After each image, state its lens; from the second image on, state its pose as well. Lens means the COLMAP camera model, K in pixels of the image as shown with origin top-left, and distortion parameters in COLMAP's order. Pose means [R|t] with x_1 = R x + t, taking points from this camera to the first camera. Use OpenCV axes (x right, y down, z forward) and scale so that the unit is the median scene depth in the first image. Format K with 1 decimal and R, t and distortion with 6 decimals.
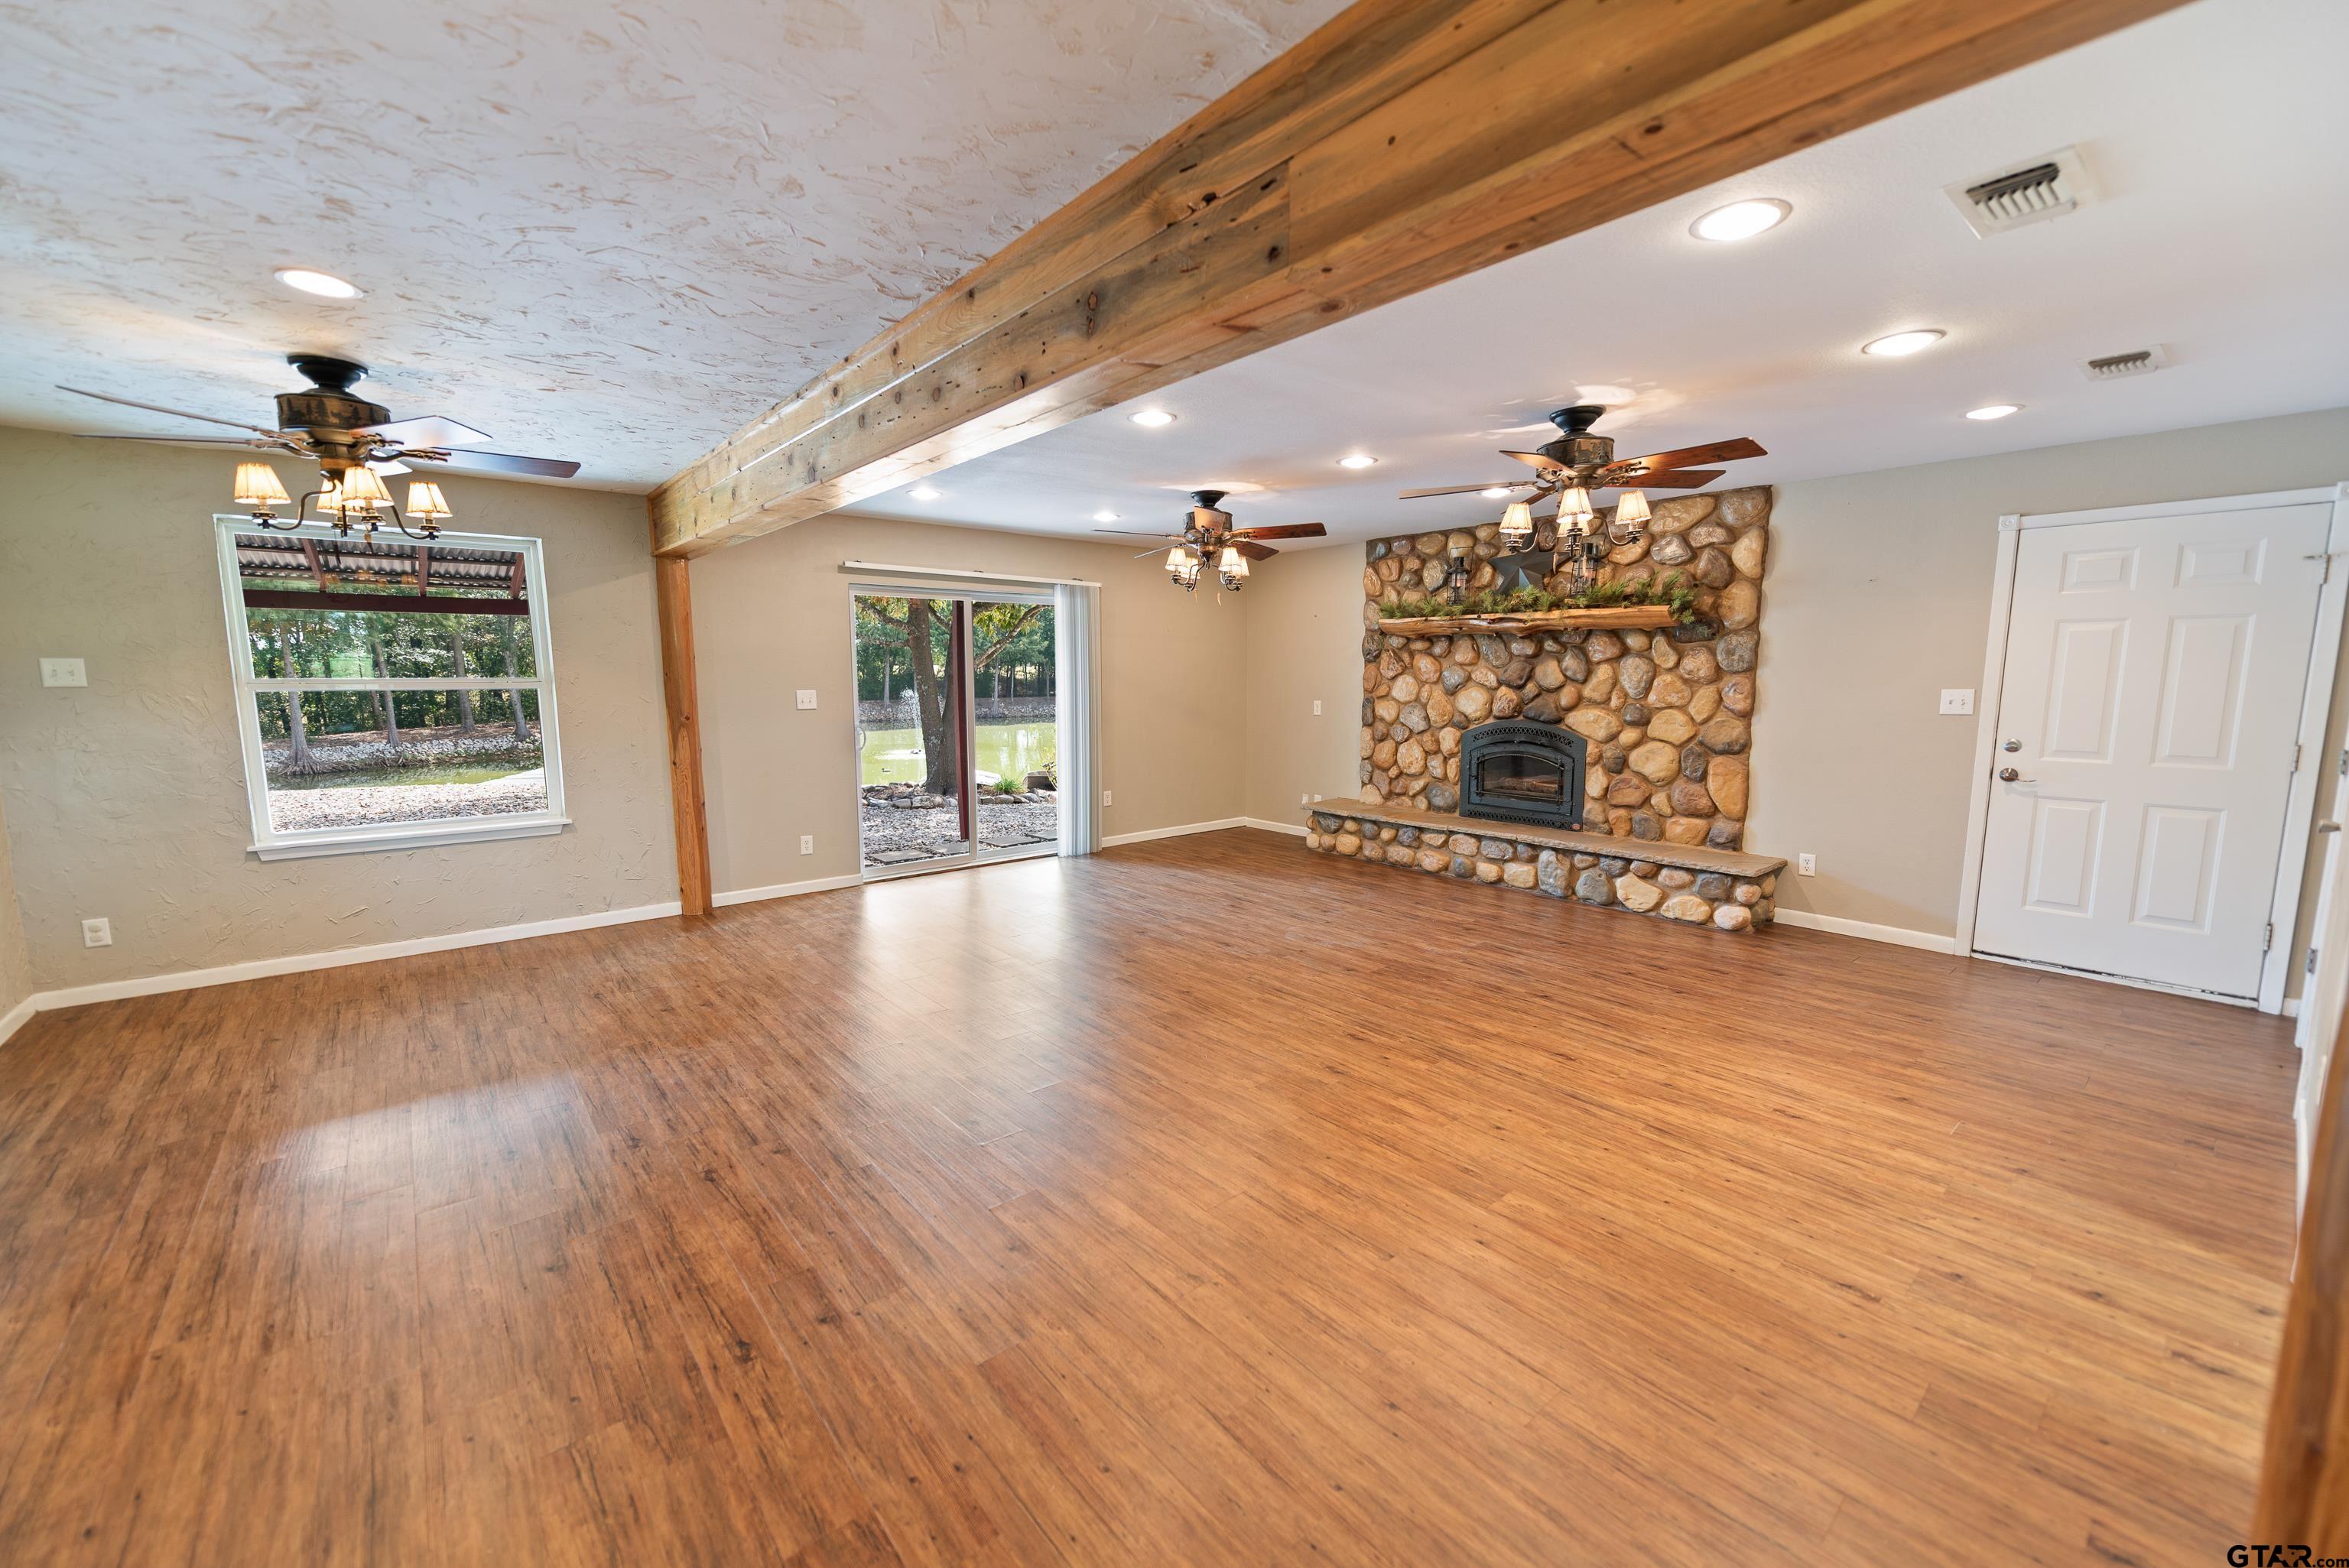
lens RADIAL K [[938.0, 0, 1165.8], [0, 938.0, 777.8], [0, 0, 1]] dist [0.013842, -0.003727]
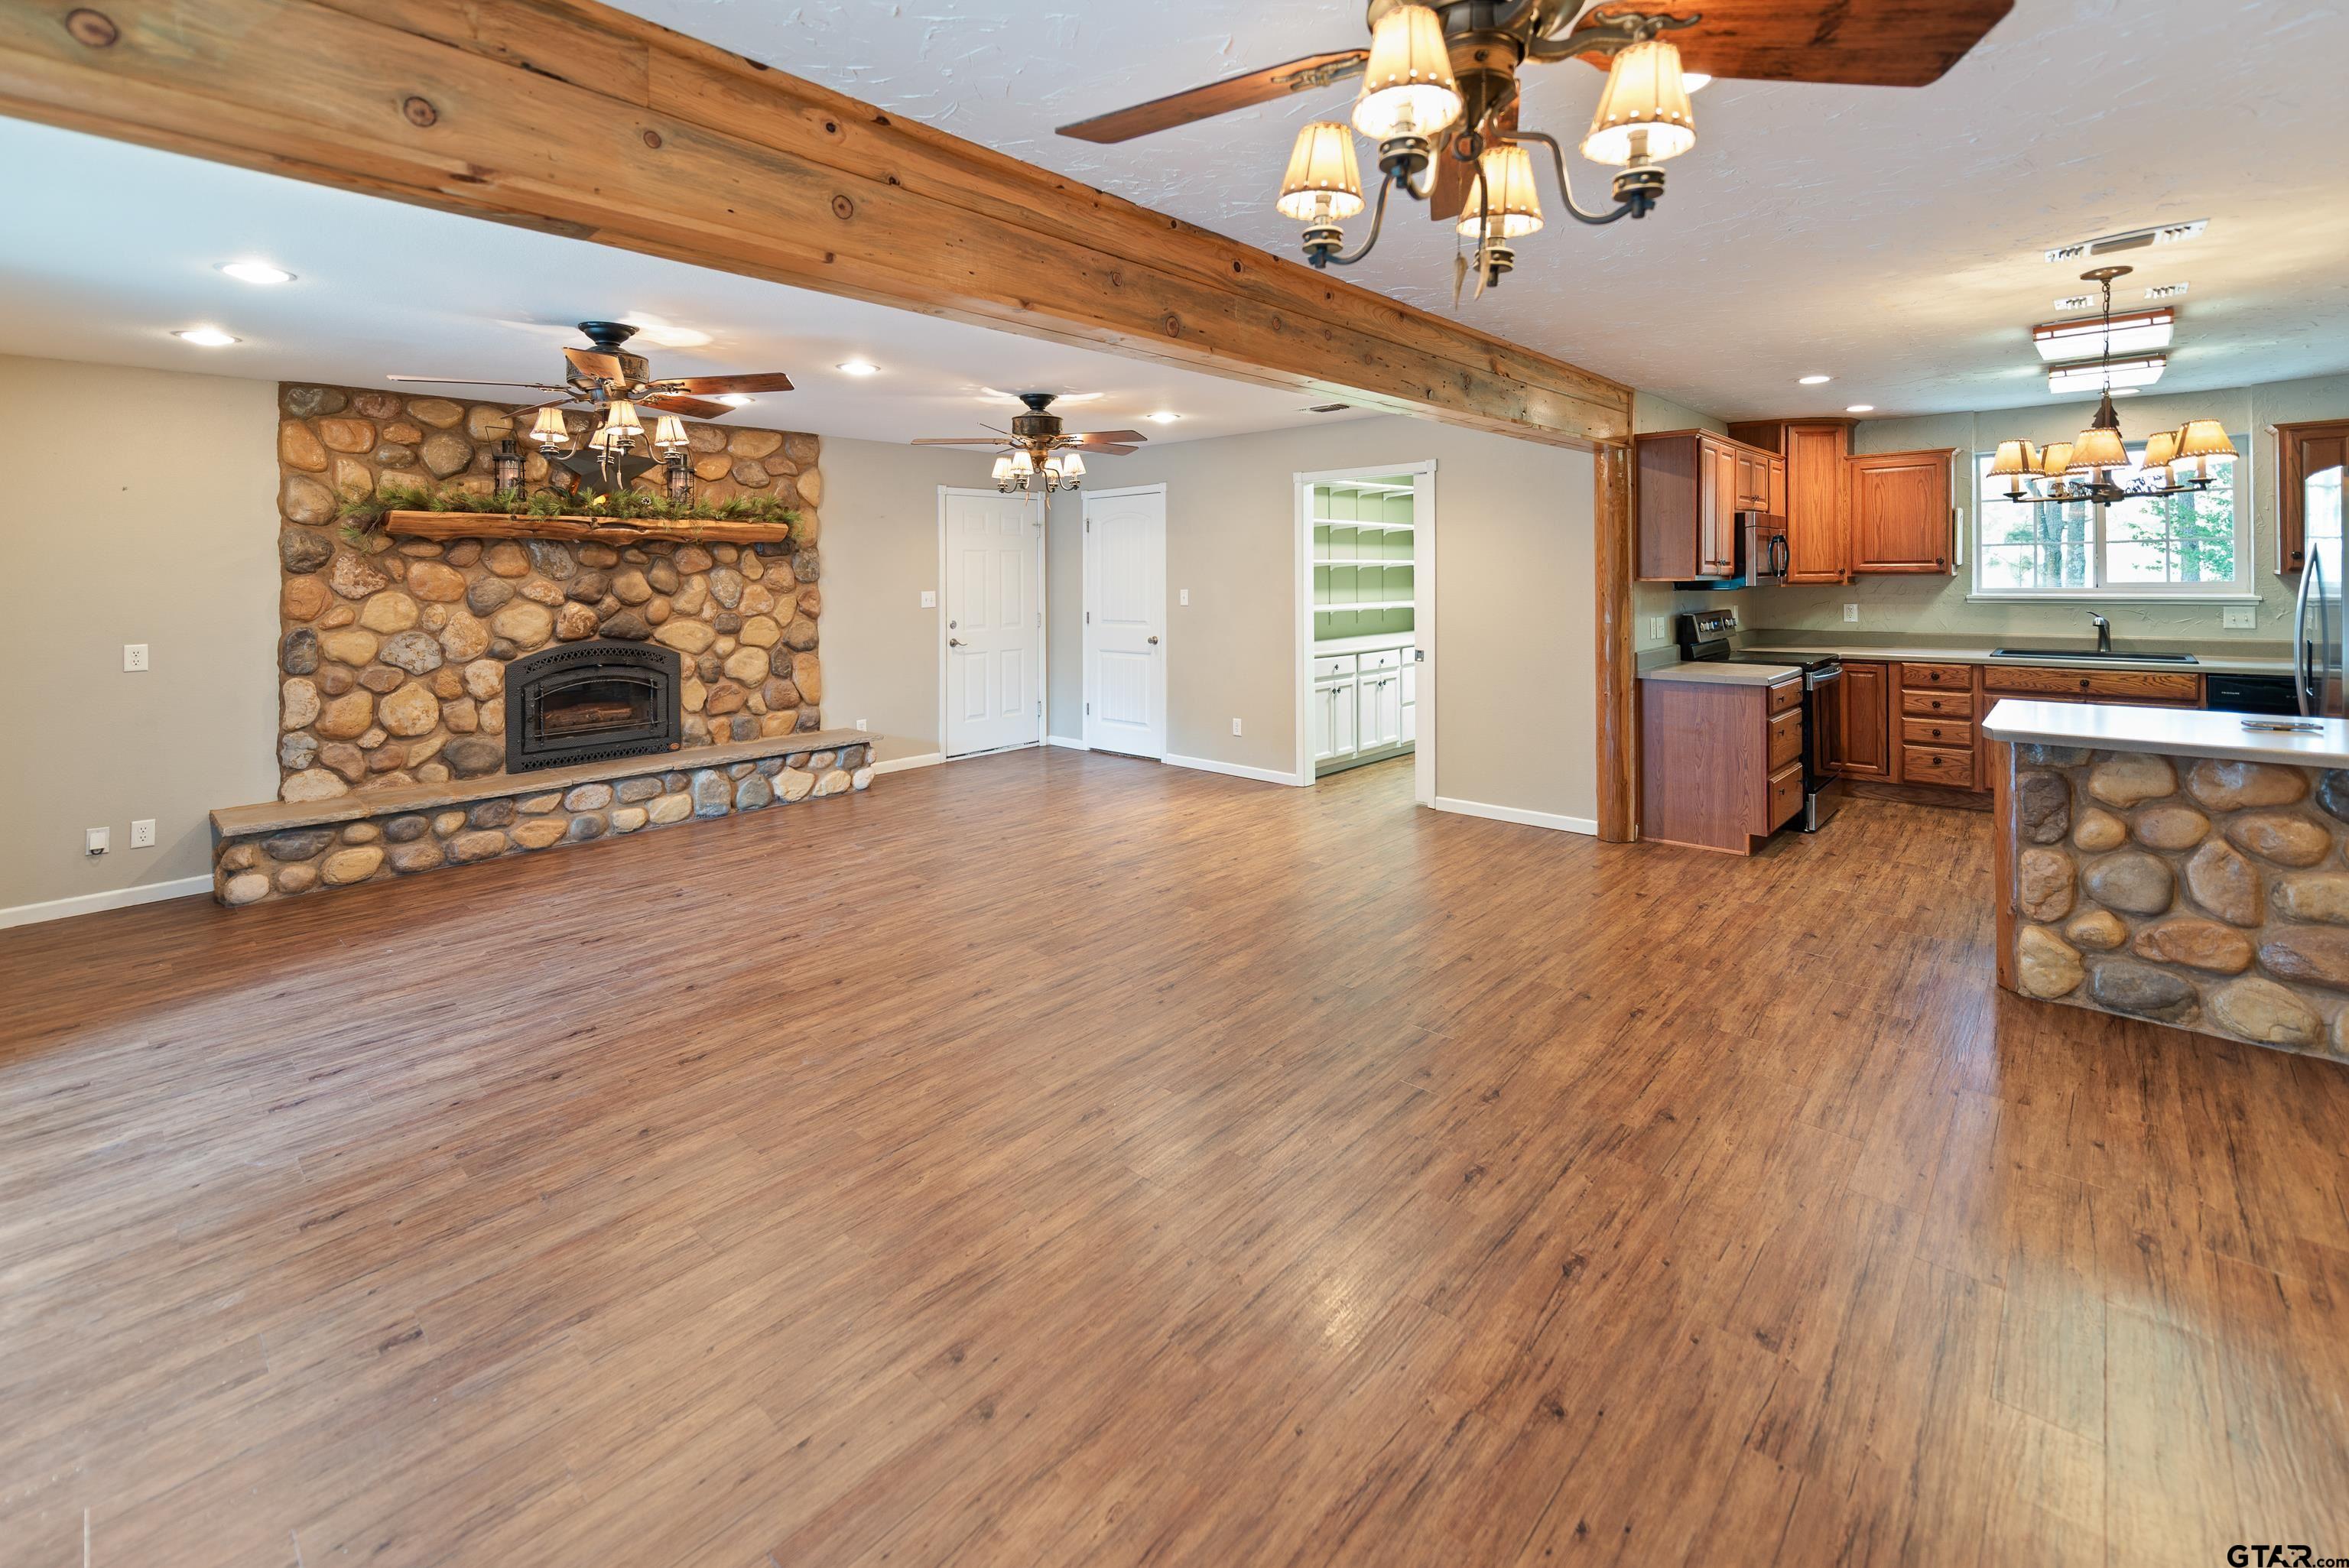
lens RADIAL K [[1000.6, 0, 1203.3], [0, 1000.6, 556.6], [0, 0, 1]] dist [0.011730, -0.000798]
pose [[-0.153539, 0.020002, 0.987940, -0.704351], [0.124771, 0.992185, -0.000696, -0.076338], [-0.980234, 0.123159, -0.154835, 0.664975]]
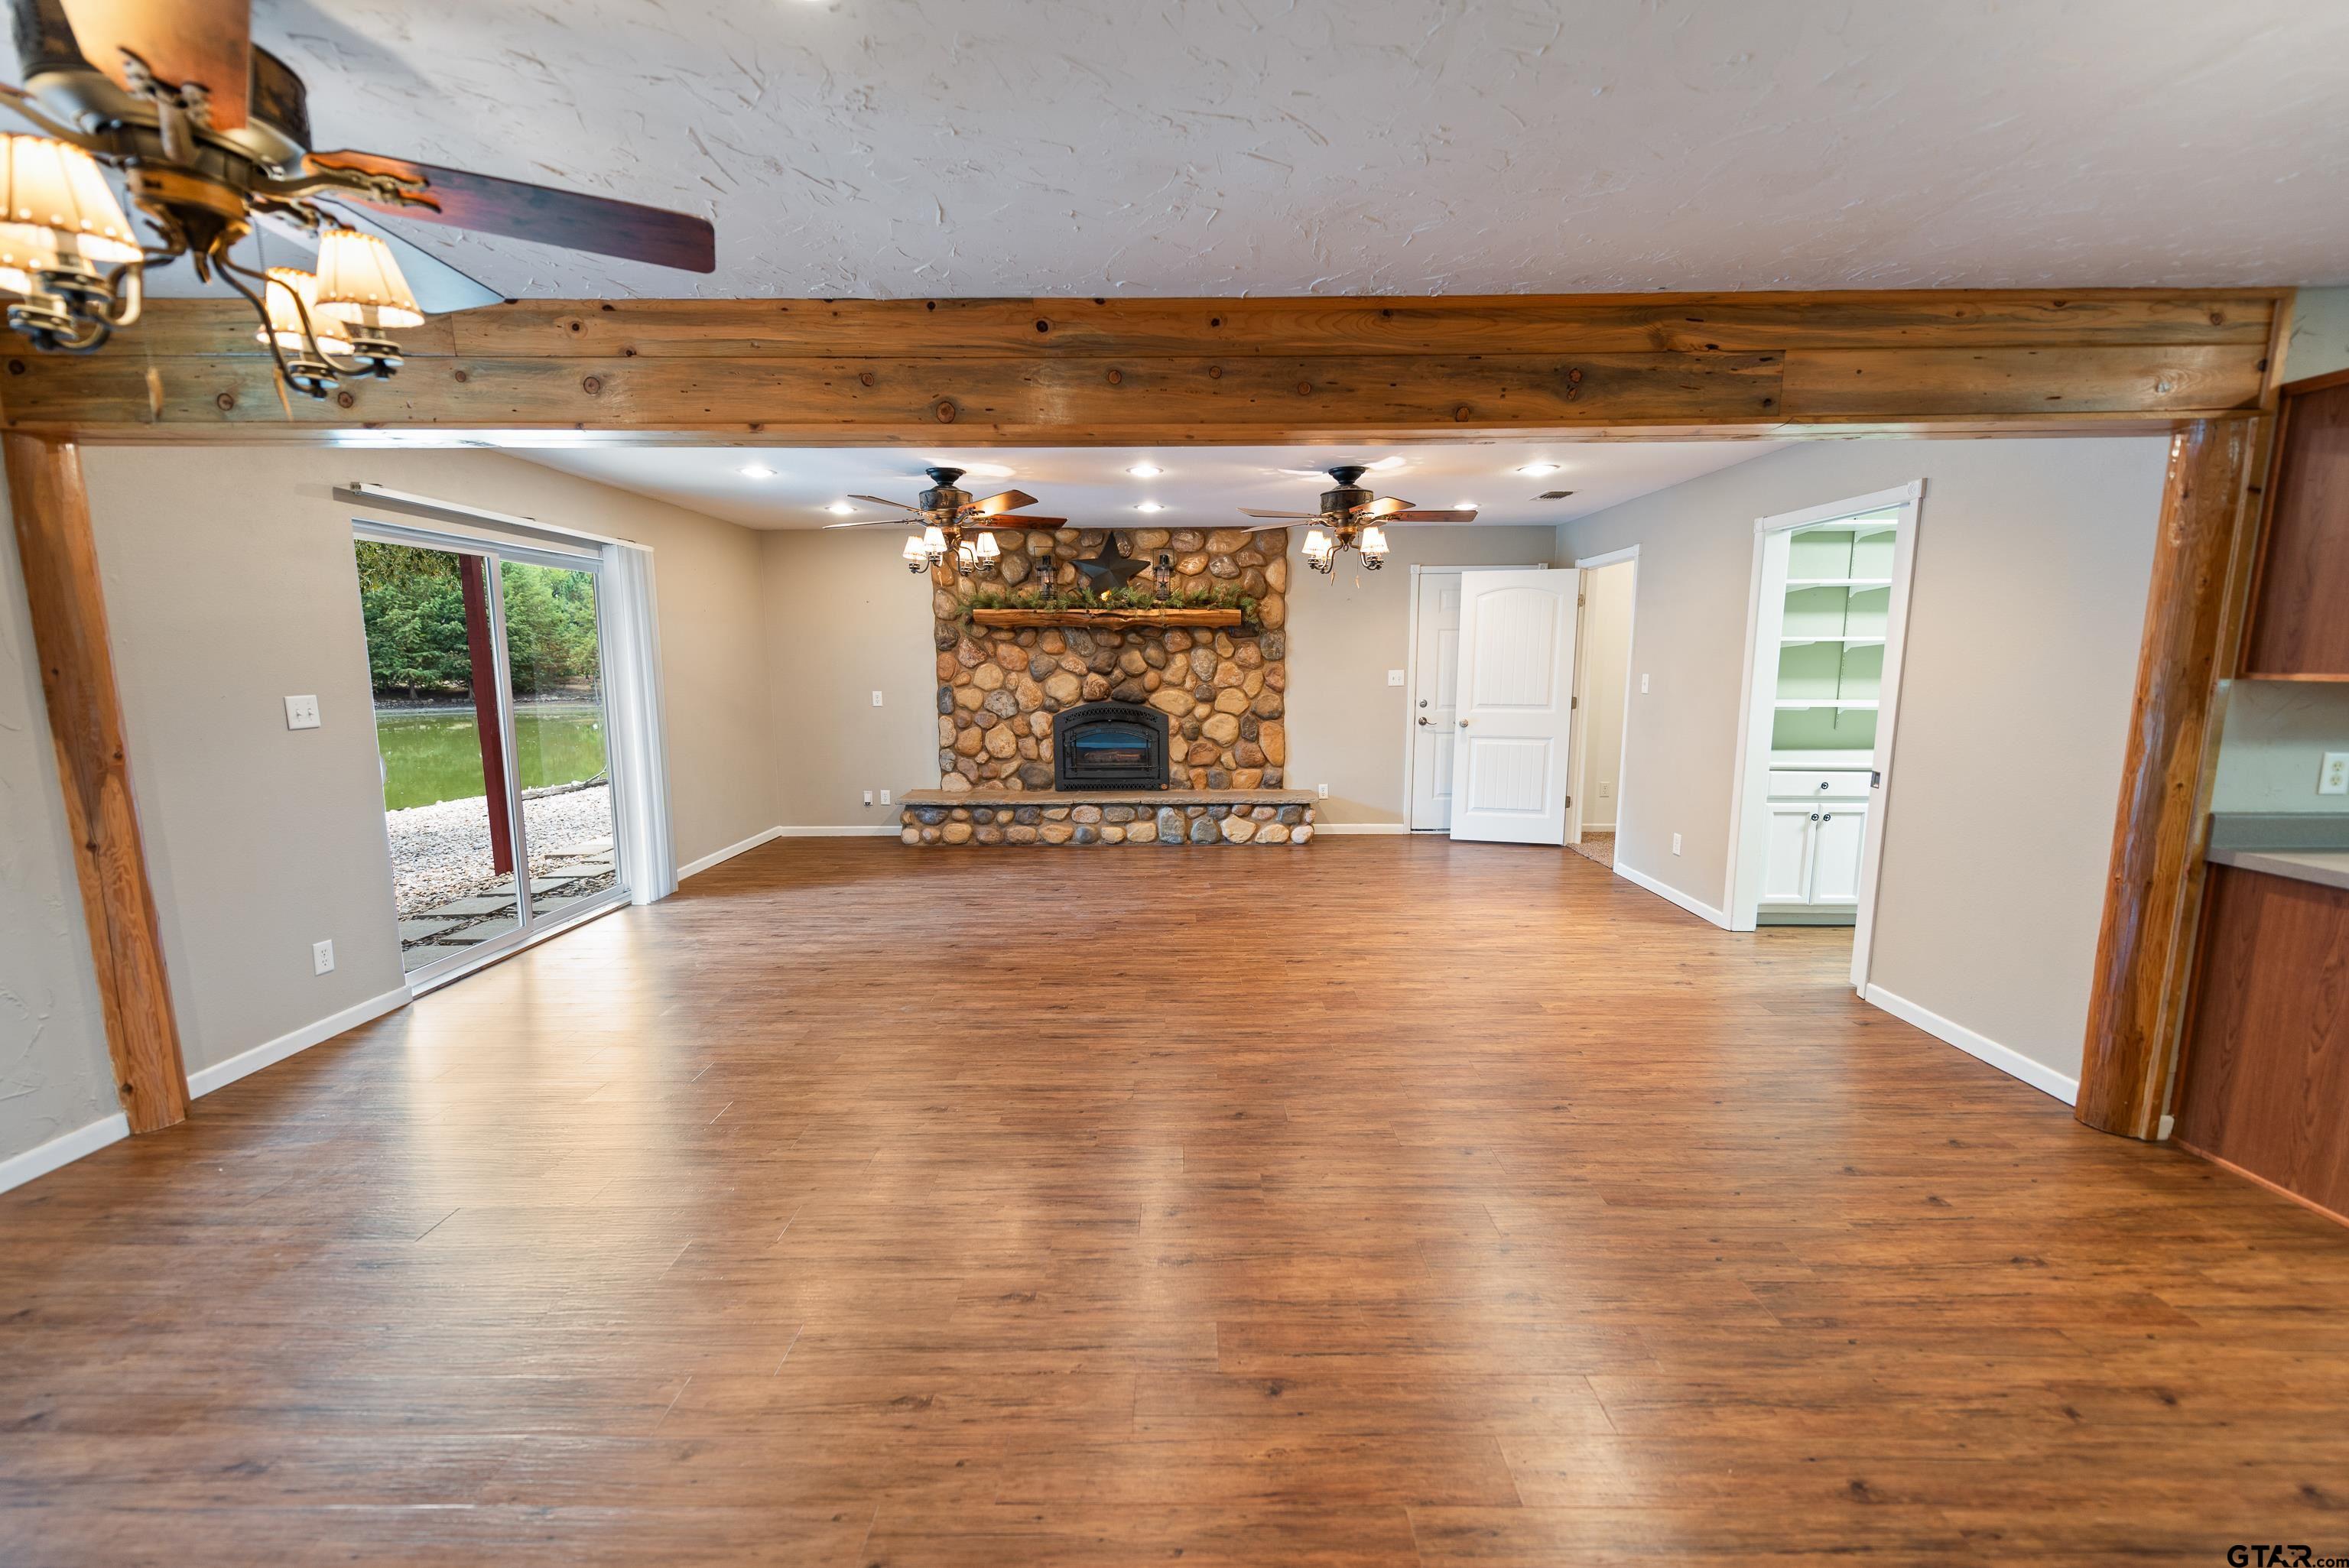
lens RADIAL K [[938.0, 0, 1187.6], [0, 938.0, 779.4], [0, 0, 1]] dist [0.013842, -0.003727]
pose [[0.635118, -0.101614, 0.765702, -0.520403], [0.090740, 0.994260, 0.056680, -0.025918], [-0.767066, 0.033481, 0.640693, 0.210440]]
